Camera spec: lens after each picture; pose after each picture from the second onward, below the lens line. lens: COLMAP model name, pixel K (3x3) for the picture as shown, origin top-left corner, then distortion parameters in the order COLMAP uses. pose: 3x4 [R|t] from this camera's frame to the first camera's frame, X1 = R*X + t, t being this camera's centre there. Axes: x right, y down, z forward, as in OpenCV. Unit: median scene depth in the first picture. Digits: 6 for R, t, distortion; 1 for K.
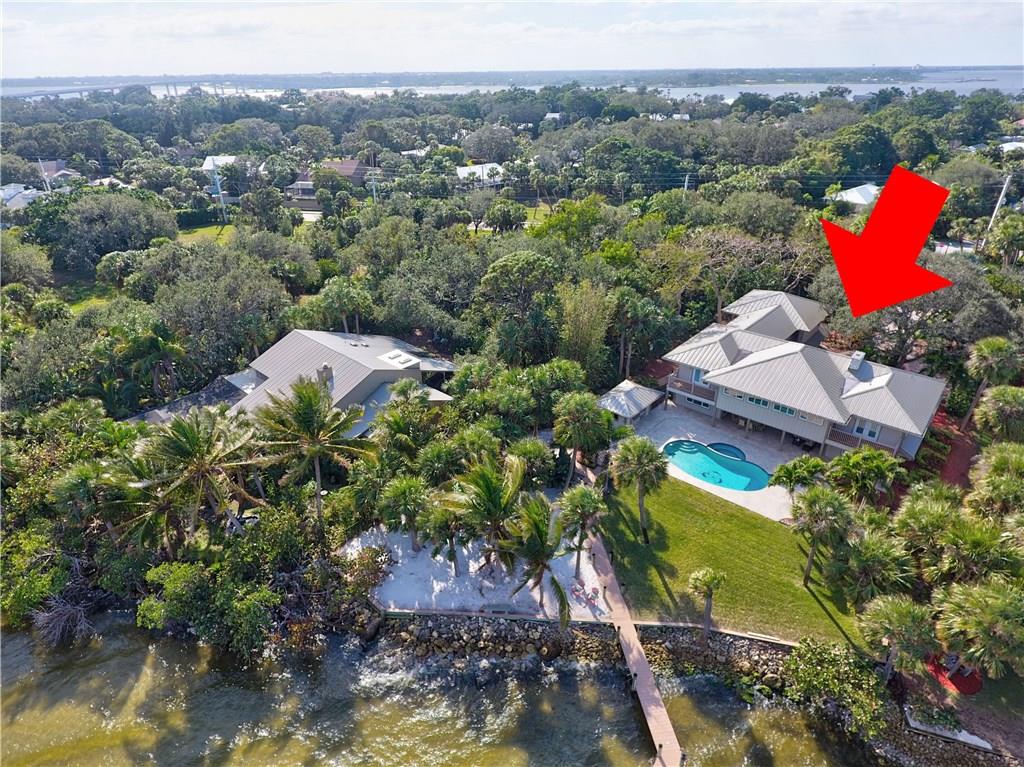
lens RADIAL K [[579.0, 0, 510.6], [0, 579.0, 376.0], [0, 0, 1]] dist [0.000599, 0.000694]
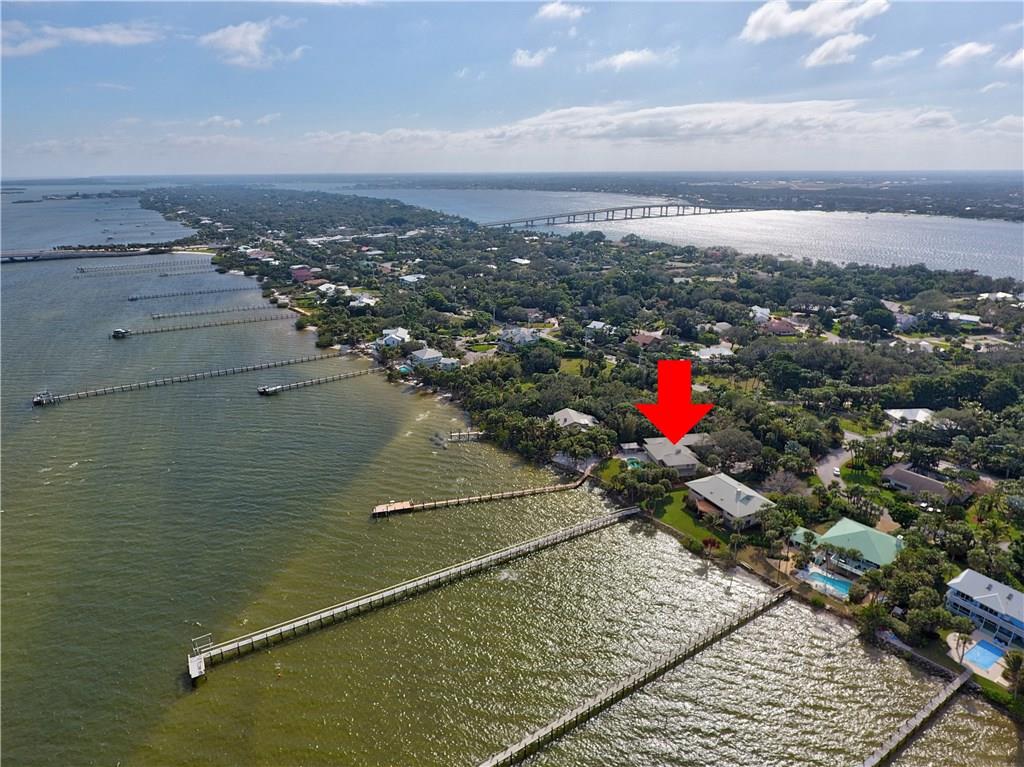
lens RADIAL K [[579.0, 0, 510.6], [0, 579.0, 376.0], [0, 0, 1]] dist [0.000599, 0.000694]
pose [[0.769980, 0.200871, -0.605625, 1.675247], [-0.291503, 0.955053, -0.053843, 0.034680], [0.567589, 0.217999, 0.793927, -2.377055]]
